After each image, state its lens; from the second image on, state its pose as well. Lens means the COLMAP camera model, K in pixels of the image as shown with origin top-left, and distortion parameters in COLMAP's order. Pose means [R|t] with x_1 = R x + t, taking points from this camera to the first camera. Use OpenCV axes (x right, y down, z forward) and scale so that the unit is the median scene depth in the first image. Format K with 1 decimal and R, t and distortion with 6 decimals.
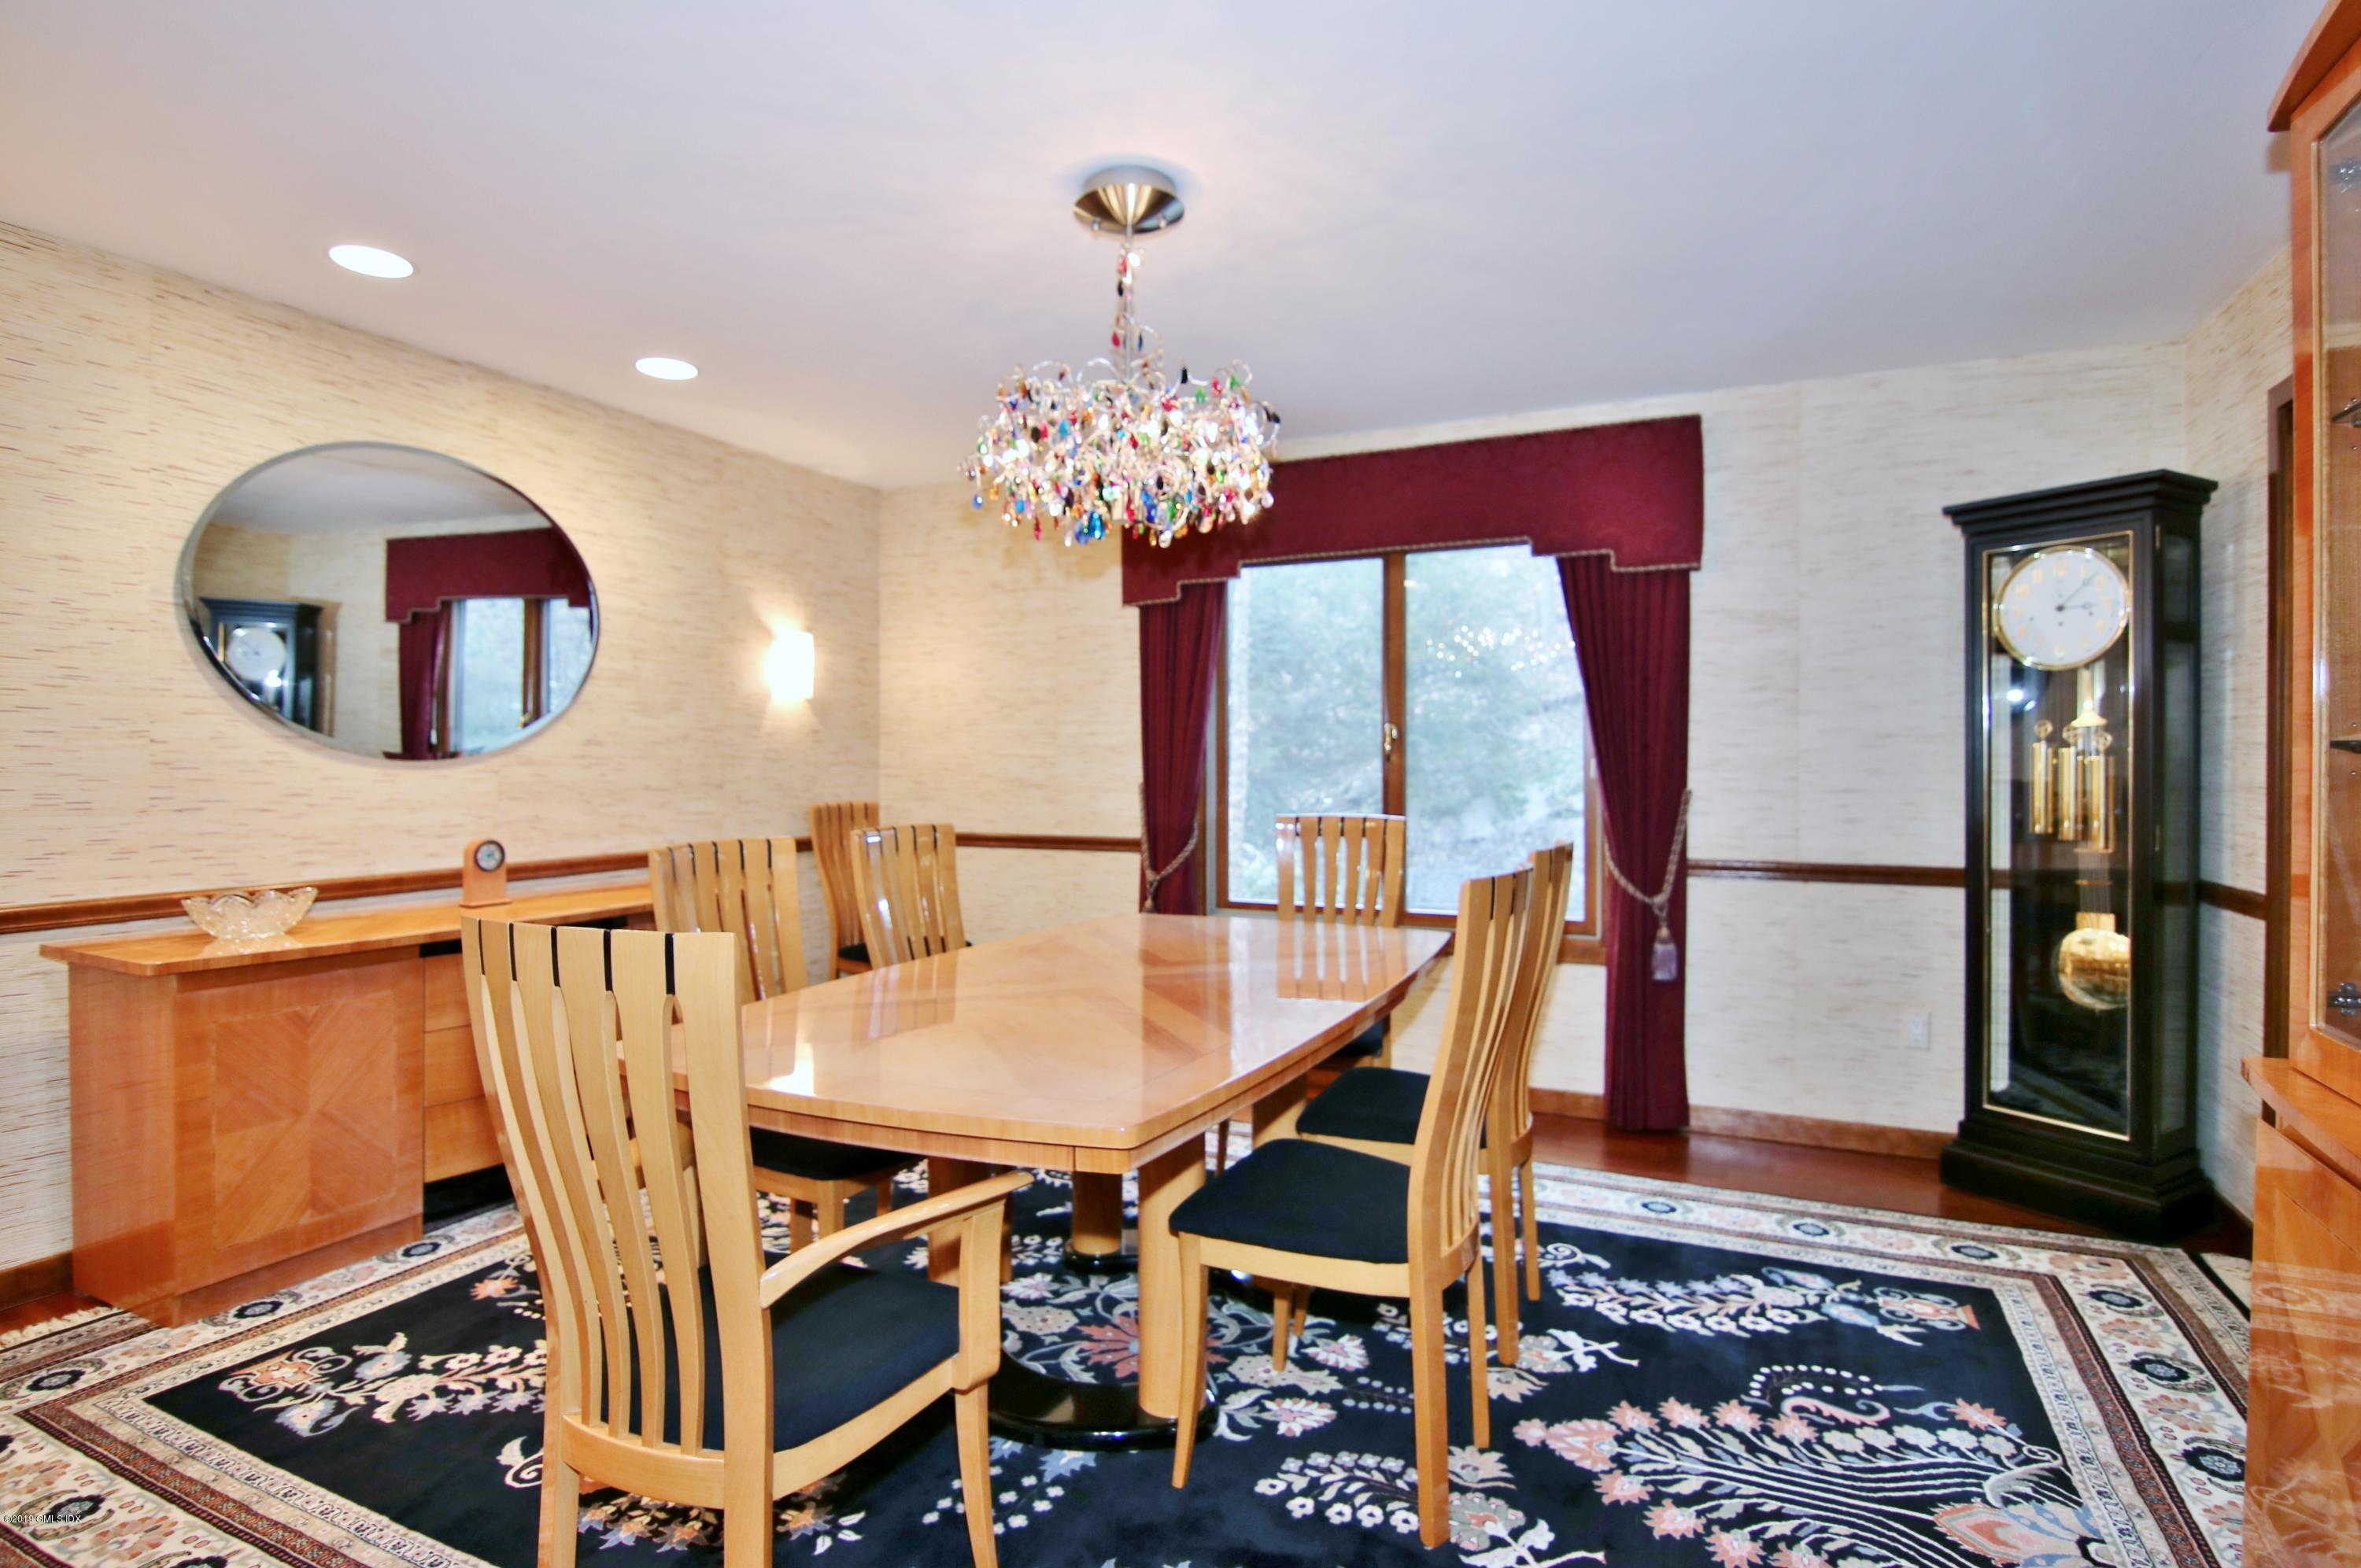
lens RADIAL K [[1210.2, 0, 1182.9], [0, 1210.2, 781.0], [0, 0, 1]] dist [-0.014335, -0.006092]
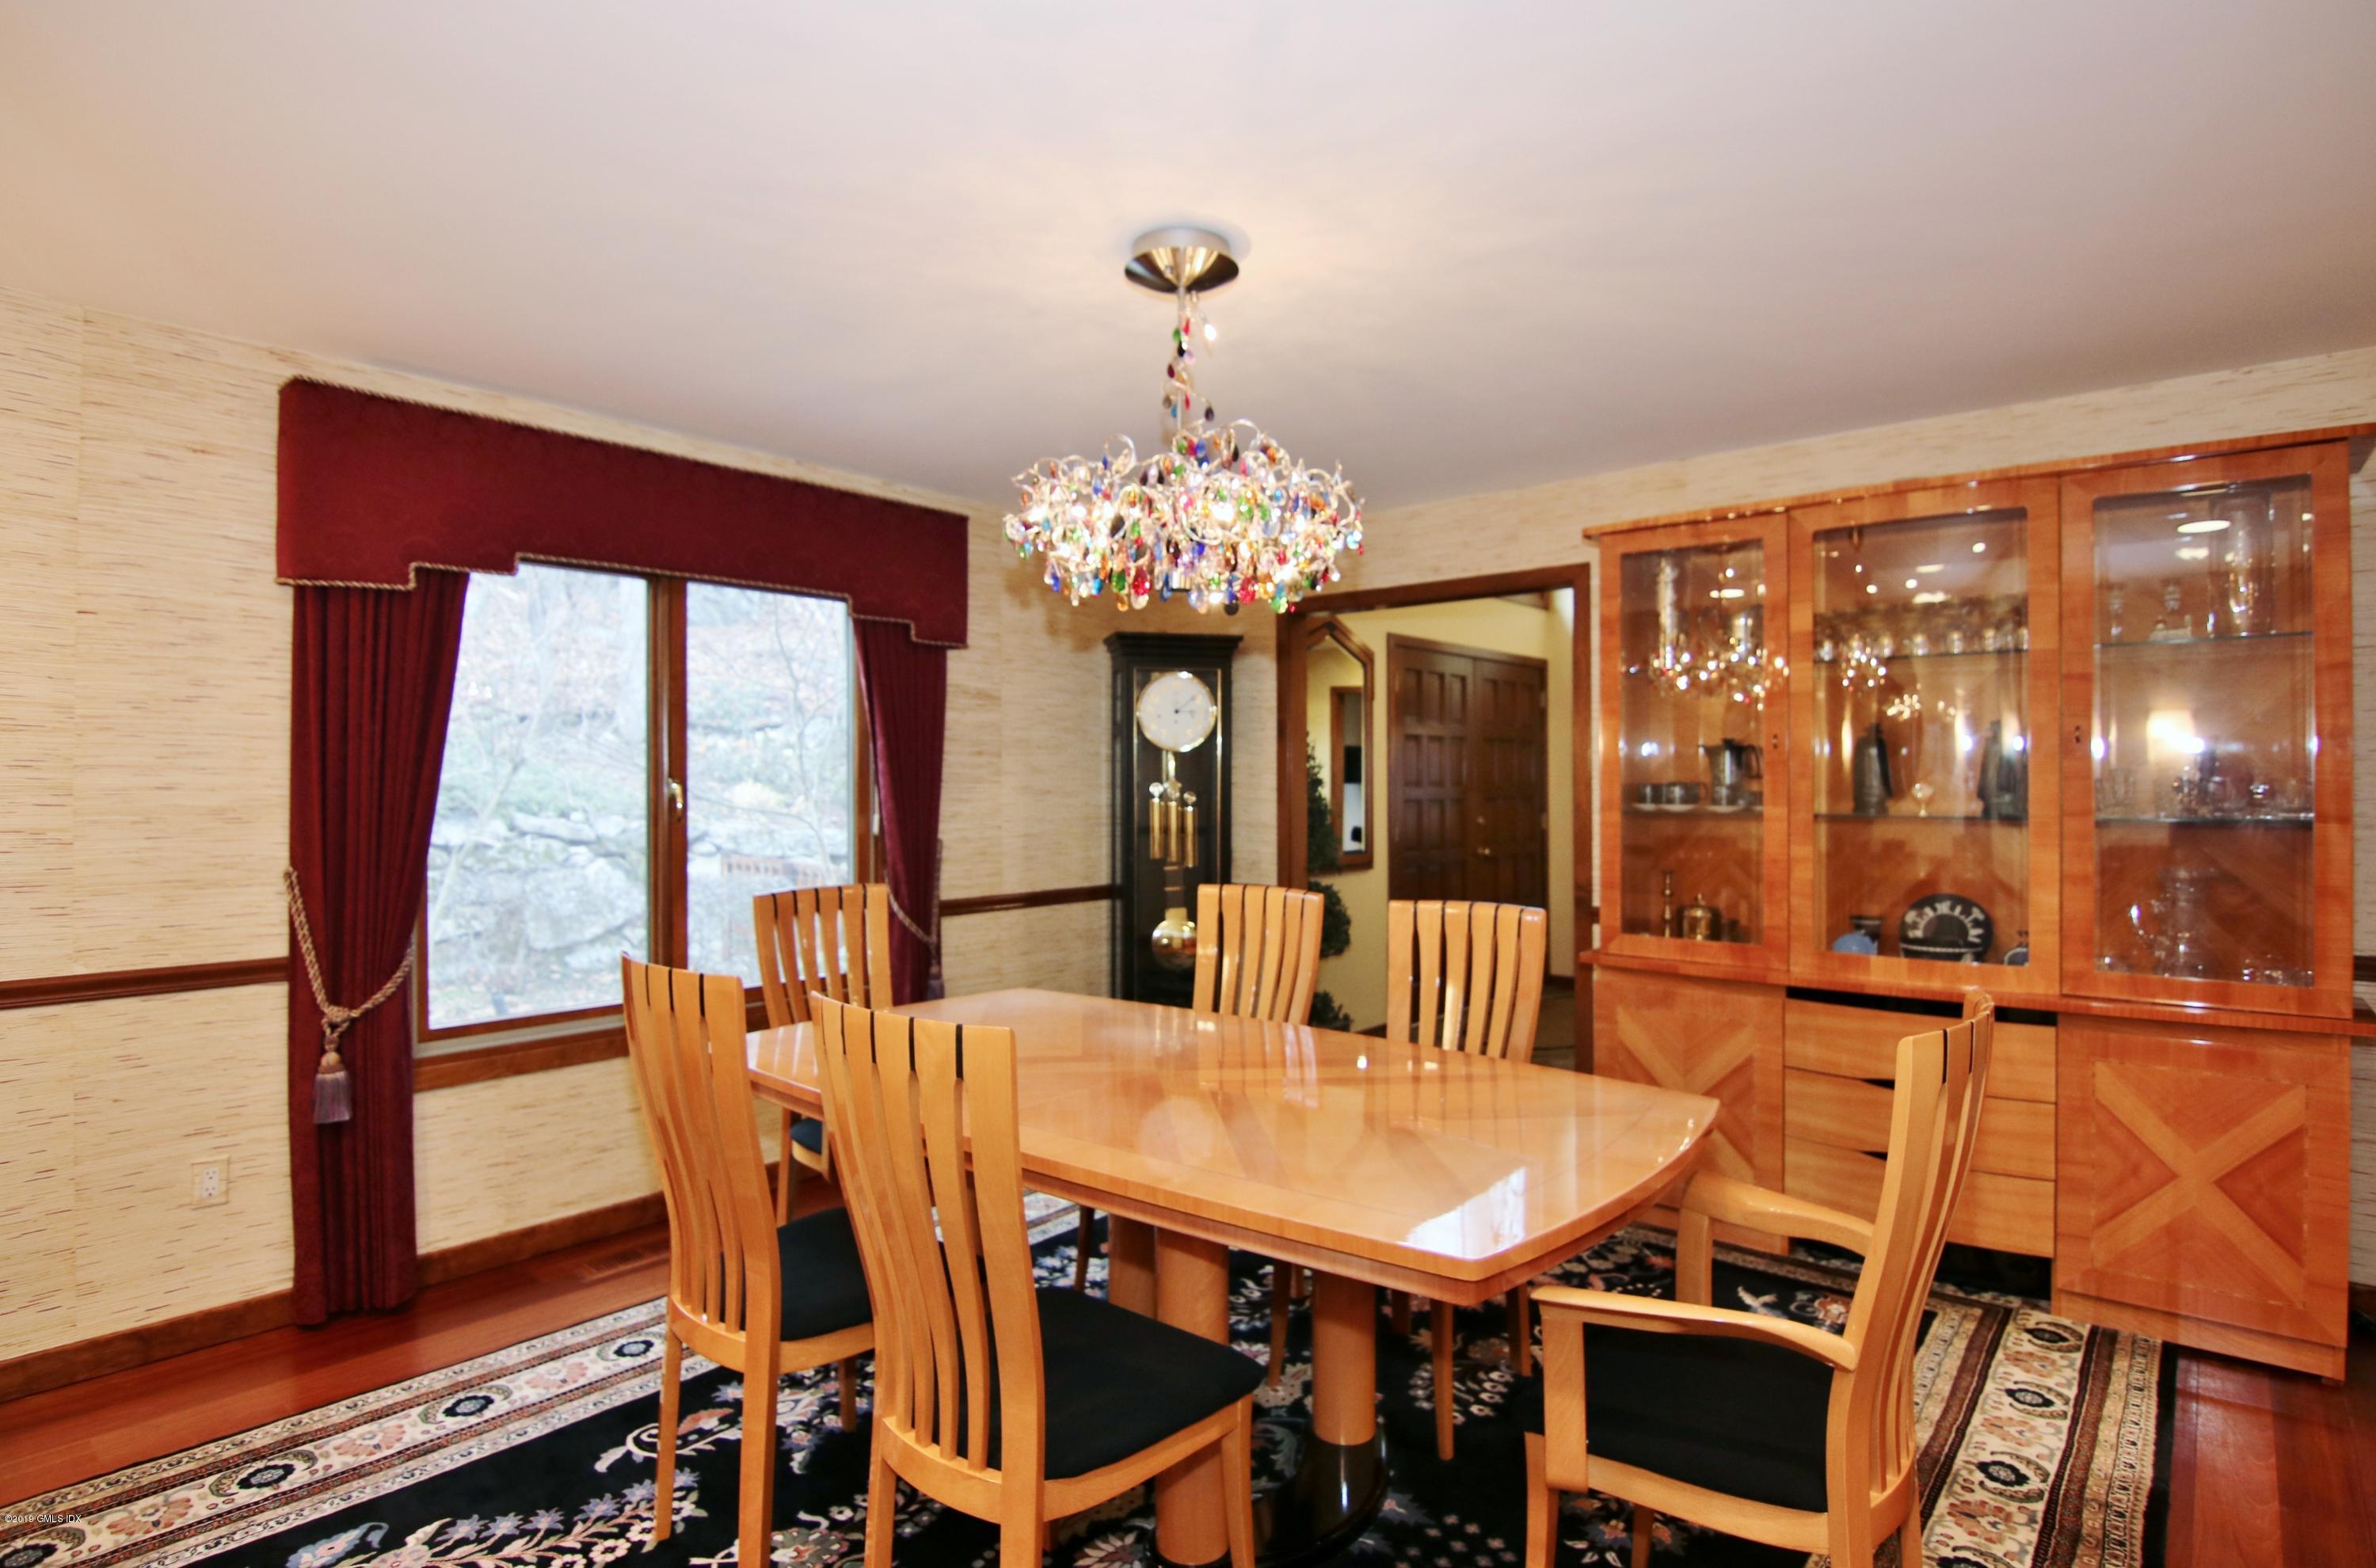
lens RADIAL K [[1218.0, 0, 1191.7], [0, 1218.0, 779.4], [0, 0, 1]] dist [-0.014335, -0.006092]
pose [[0.249057, 0.000536, 0.968489, -0.566568], [0.015794, 0.999865, -0.004614, -0.036670], [-0.968360, 0.016445, 0.249015, 0.435716]]
